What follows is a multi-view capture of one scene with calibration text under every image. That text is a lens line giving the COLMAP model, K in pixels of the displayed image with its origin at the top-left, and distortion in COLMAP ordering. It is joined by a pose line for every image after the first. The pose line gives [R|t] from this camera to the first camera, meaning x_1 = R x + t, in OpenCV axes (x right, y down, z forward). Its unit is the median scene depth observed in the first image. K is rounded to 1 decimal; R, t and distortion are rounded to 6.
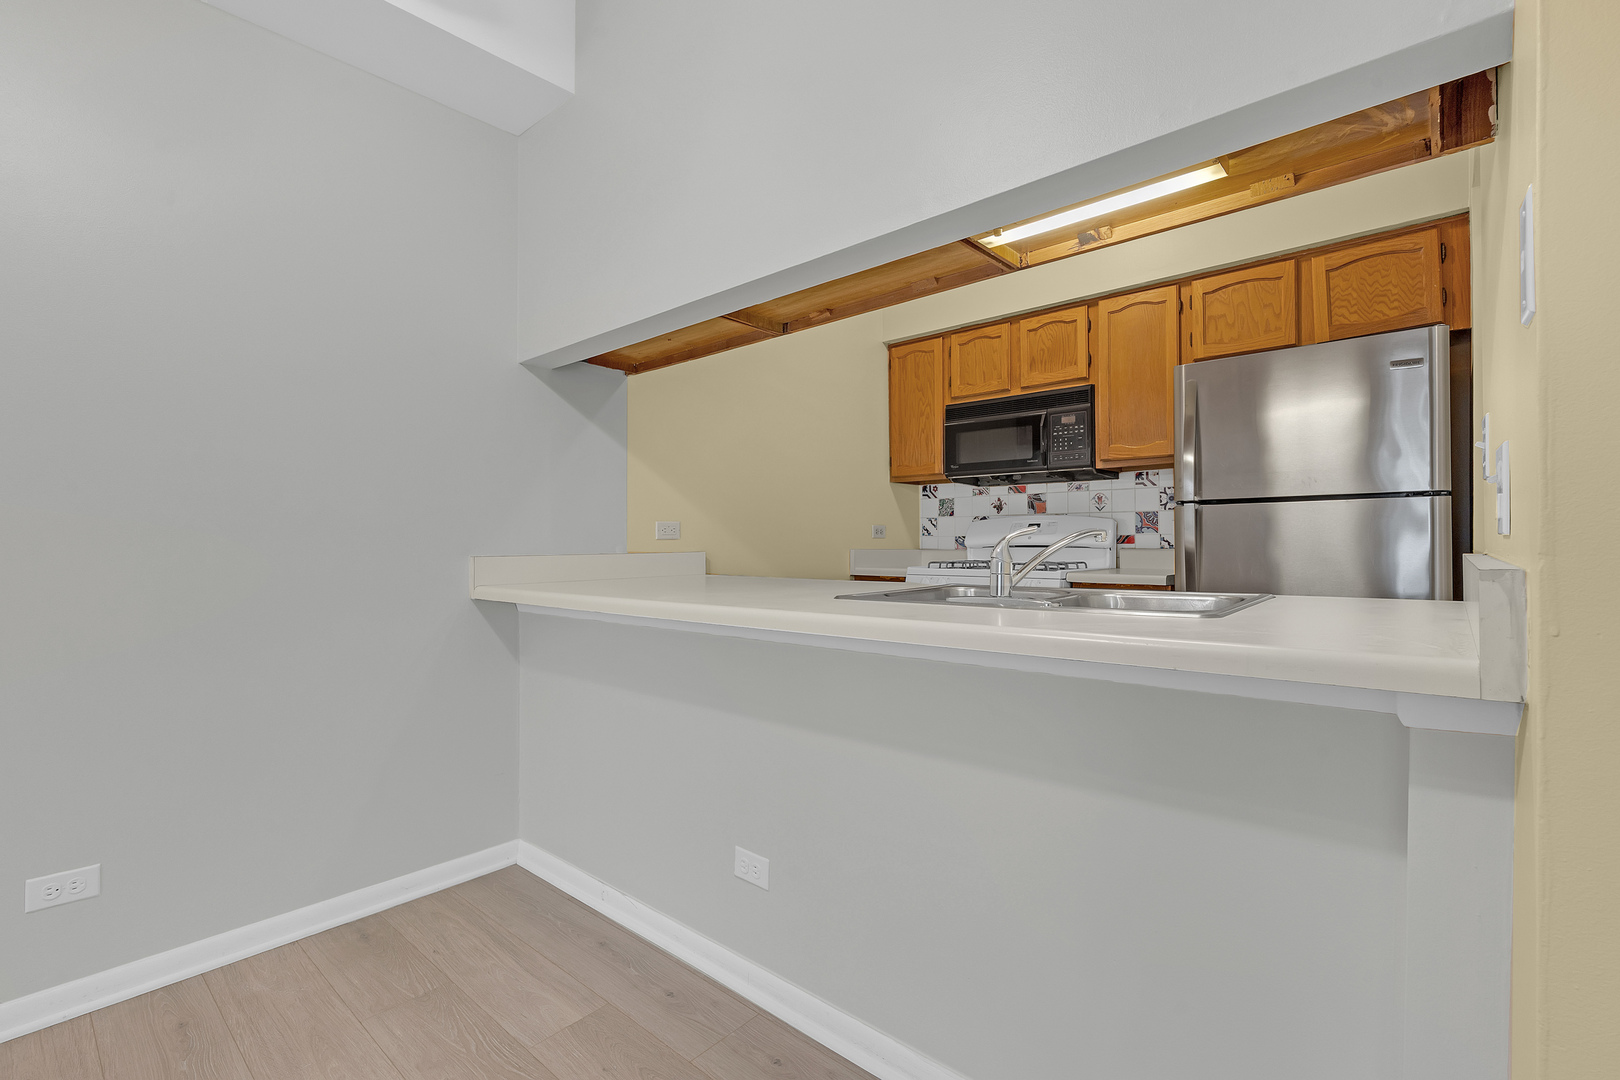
lens RADIAL K [[723.0, 0, 847.0], [0, 723.0, 539.2], [0, 0, 1]] dist [-0.001067, -0.001204]
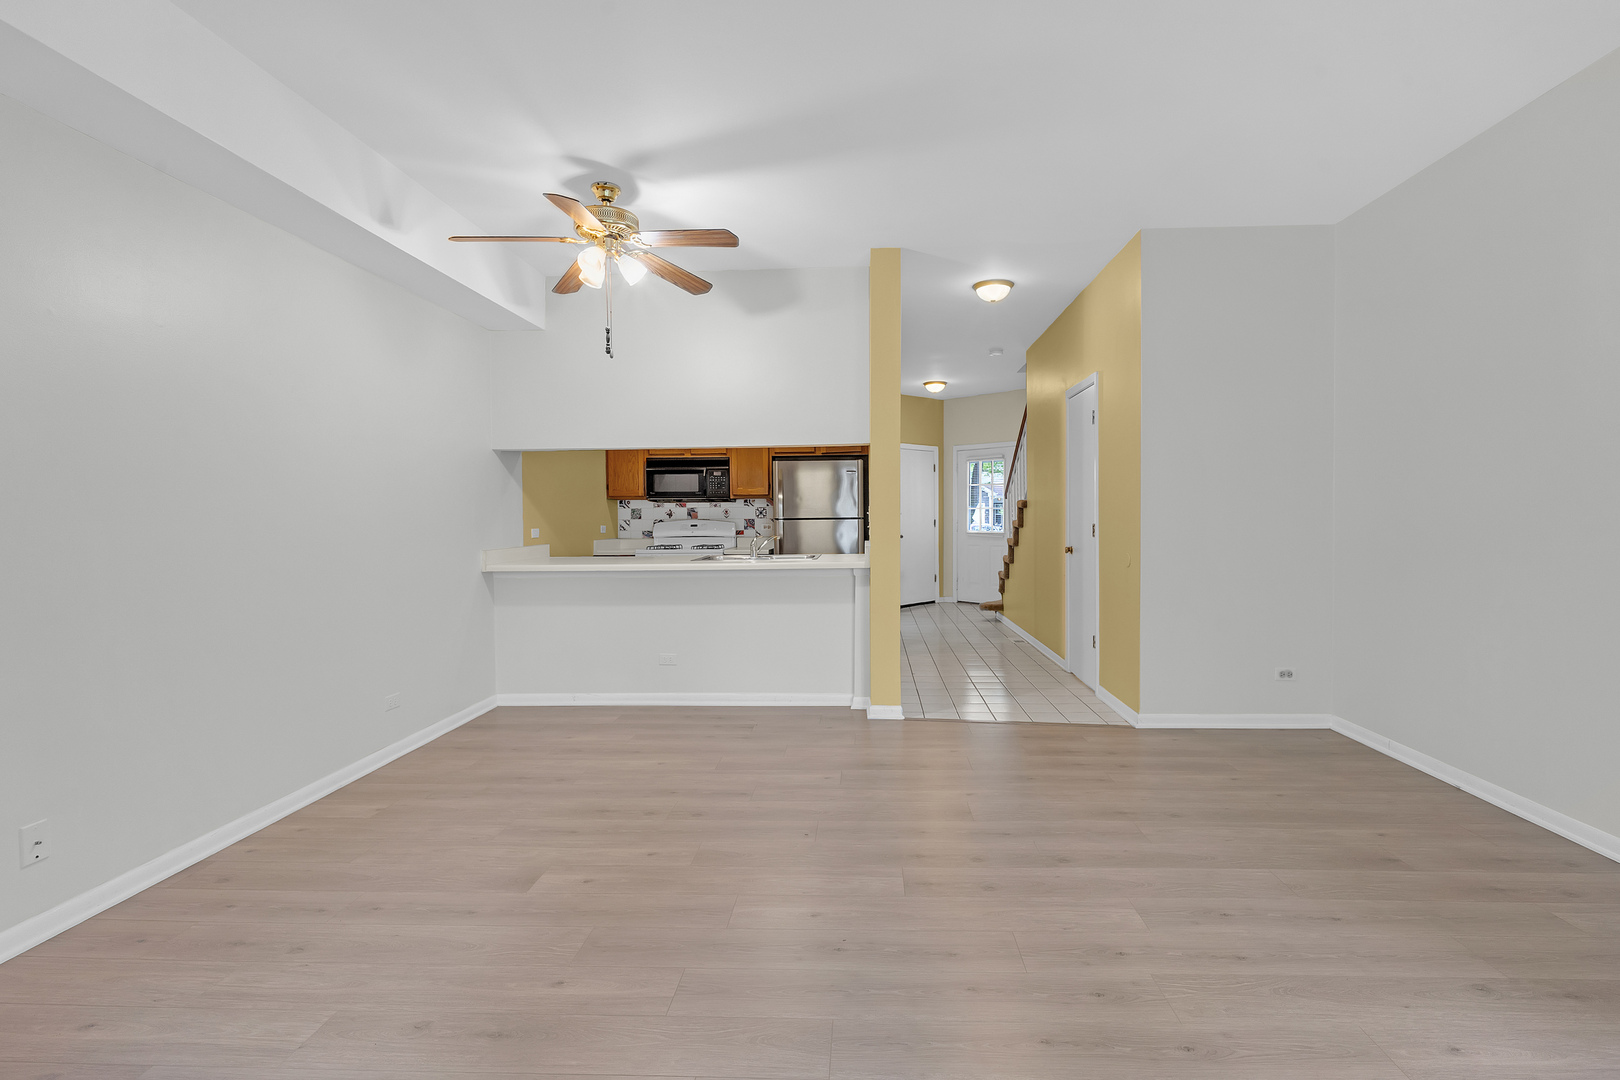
lens RADIAL K [[738.7, 0, 829.9], [0, 738.7, 540.2], [0, 0, 1]] dist [-0.004723, -0.000701]
pose [[0.799914, -0.018728, 0.599823, -0.637935], [0.001715, 0.999580, 0.028923, -0.037285], [-0.600113, -0.022107, 0.799610, -0.784911]]
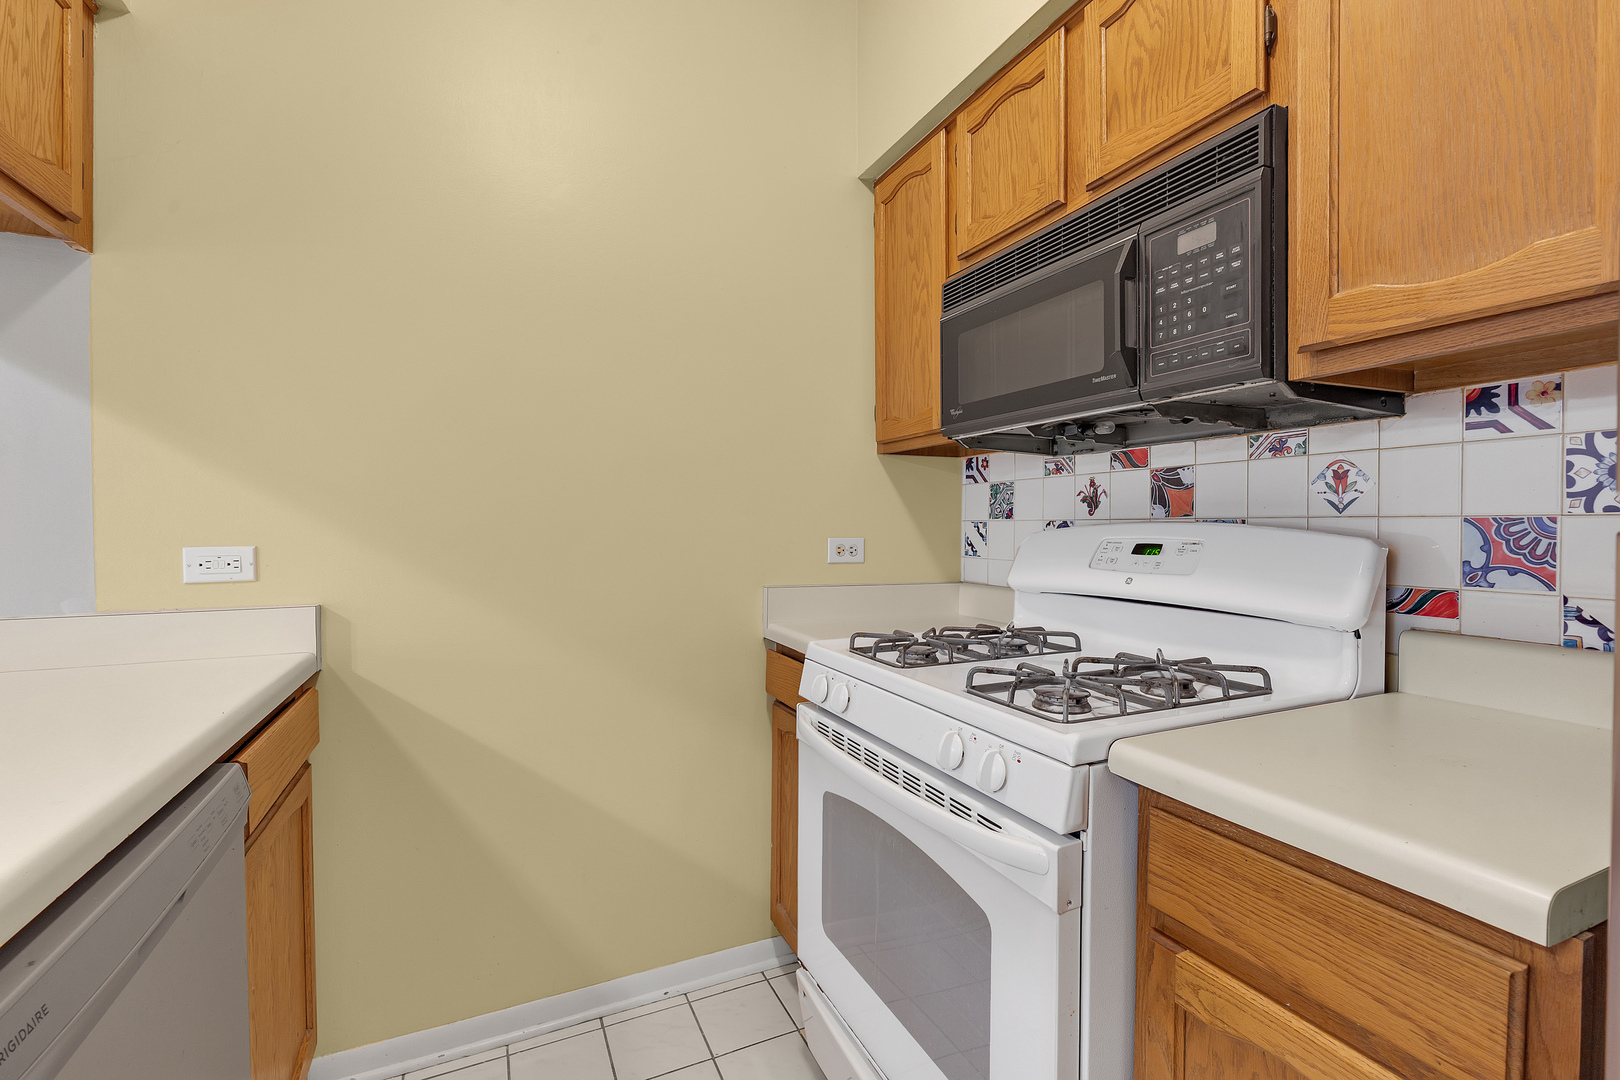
lens RADIAL K [[718.8, 0, 825.8], [0, 718.8, 535.7], [0, 0, 1]] dist [-0.006881, 0.001398]
pose [[0.911140, 0.009956, -0.411976, 0.270239], [-0.002361, 0.999818, 0.018942, -0.034373], [0.412090, -0.016286, 0.910998, 0.593378]]
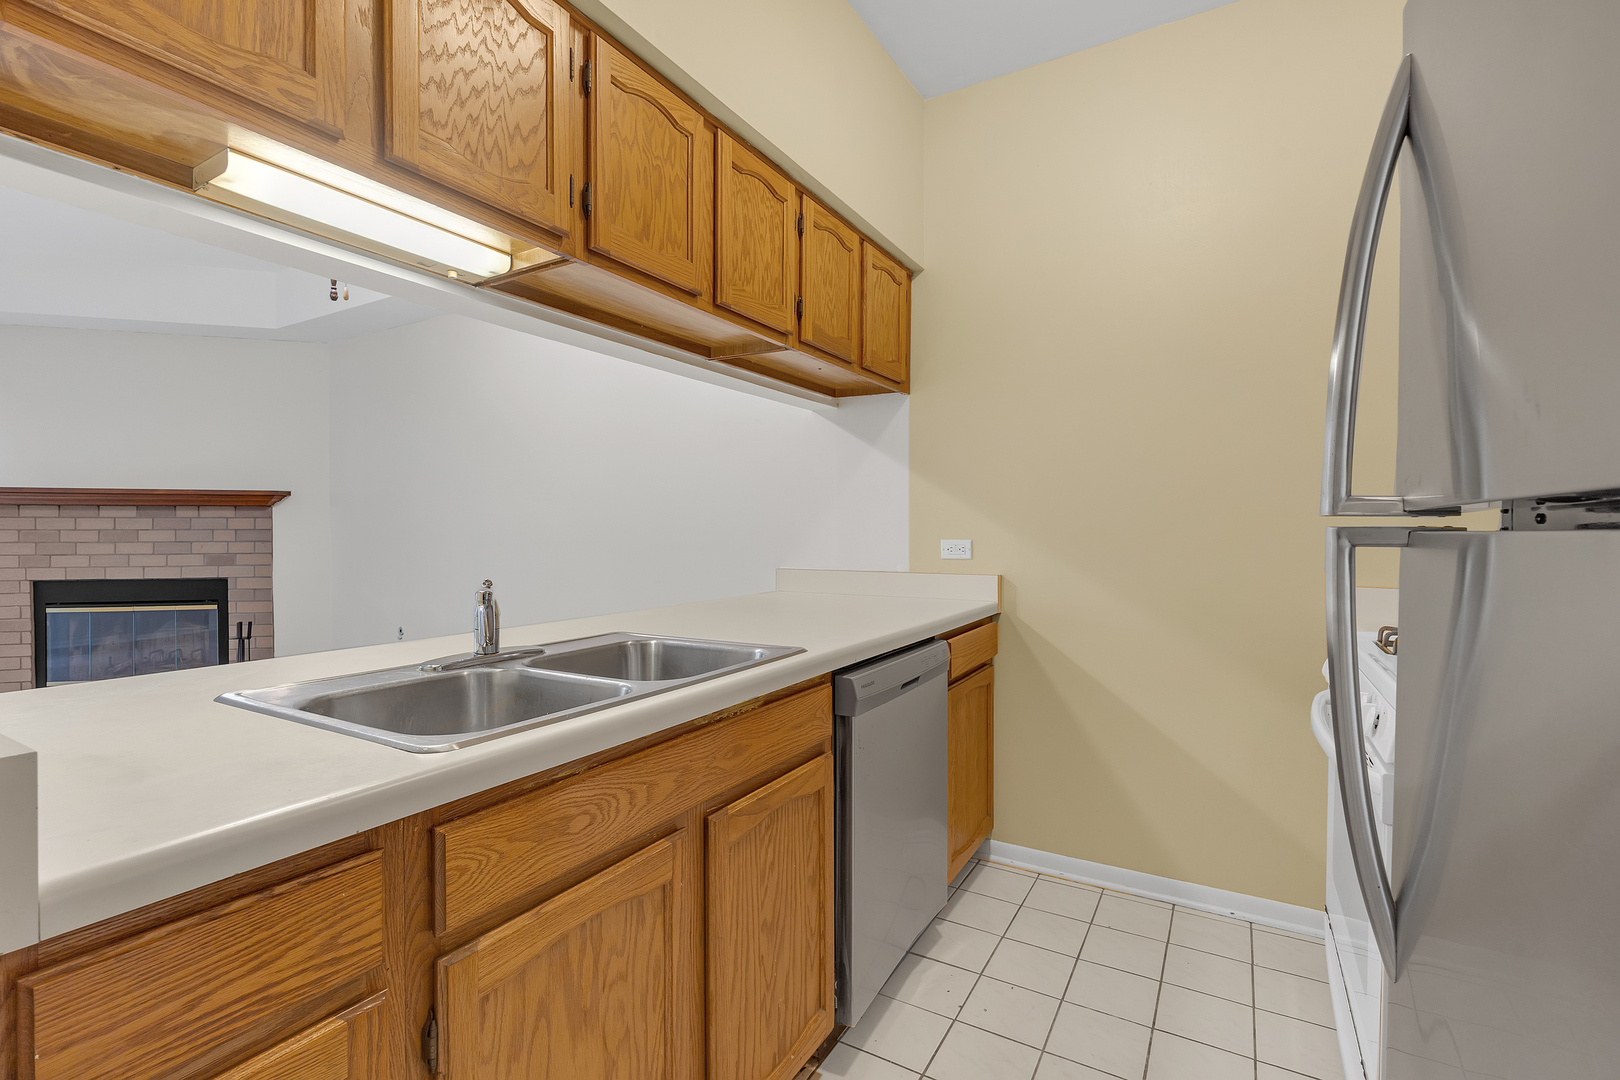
lens RADIAL K [[723.0, 0, 801.2], [0, 723.0, 536.2], [0, 0, 1]] dist [-0.001067, -0.001204]
pose [[0.158050, 0.016955, -0.987286, 0.517421], [-0.000073, 0.999853, 0.017160, -0.036249], [0.987431, -0.002640, 0.158028, 0.539939]]
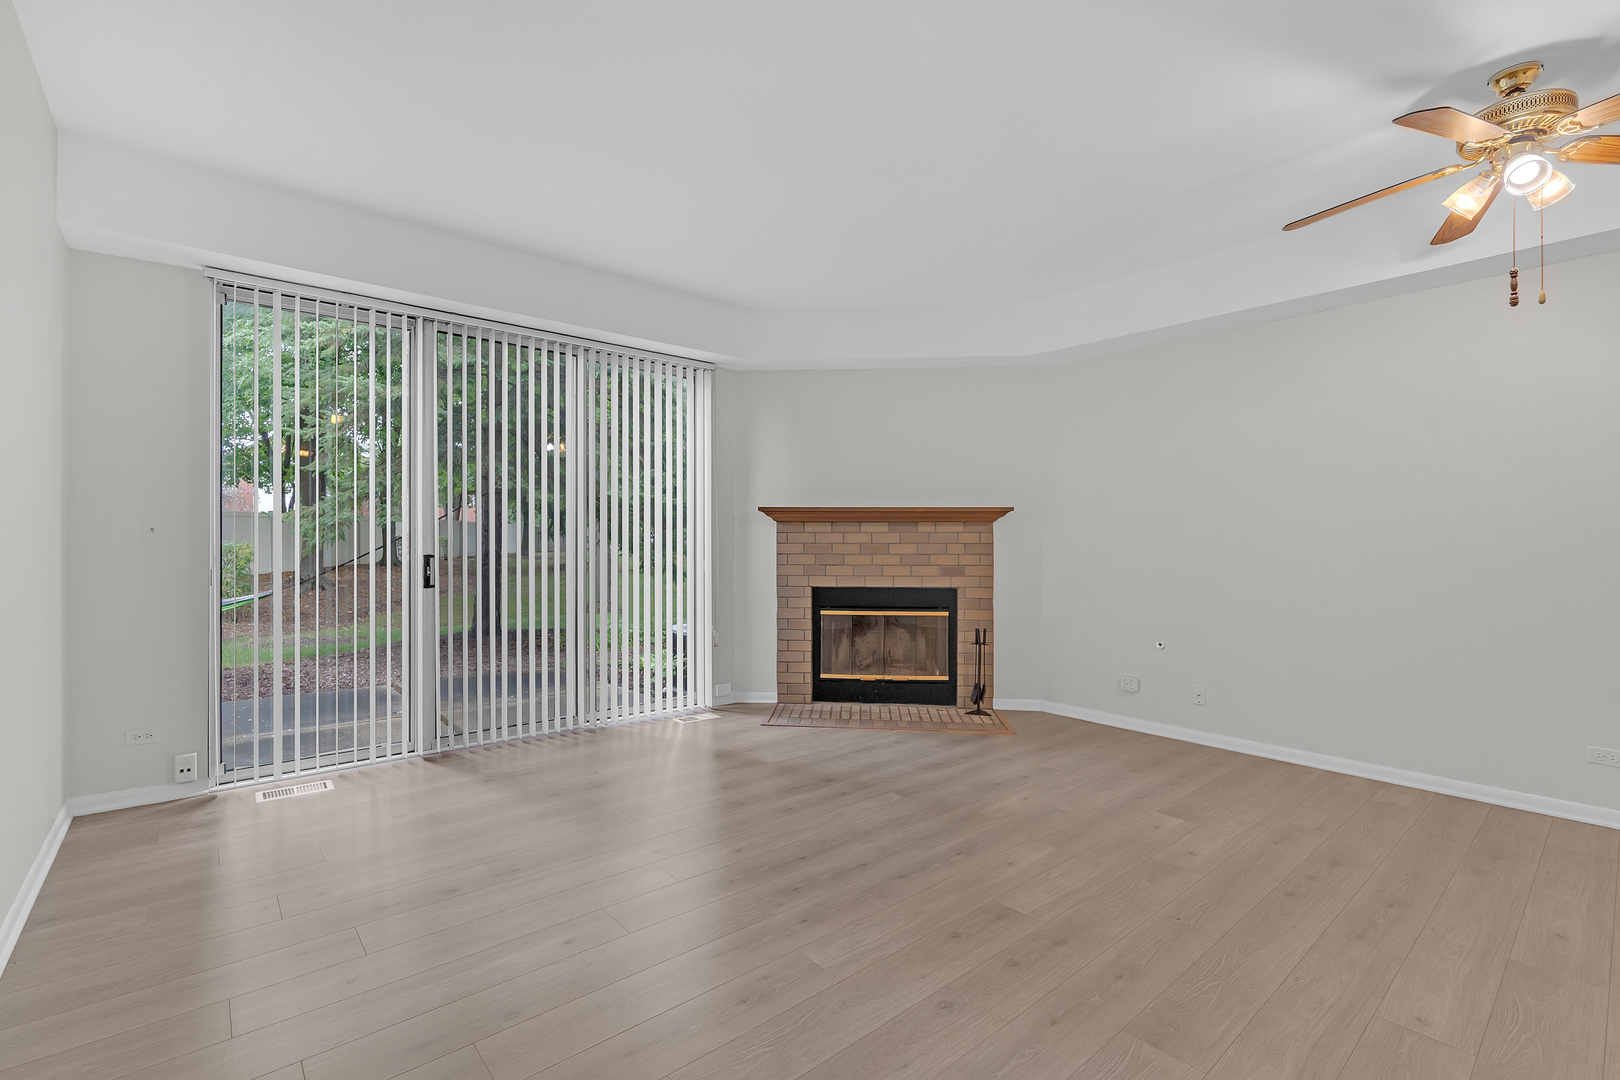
lens RADIAL K [[718.8, 0, 802.7], [0, 718.8, 541.6], [0, 0, 1]] dist [-0.006881, 0.001398]
pose [[-0.177835, 0.009429, -0.984015, 0.514153], [0.002260, 0.999955, 0.009173, -0.042568], [0.984058, -0.000592, -0.177849, -0.353716]]
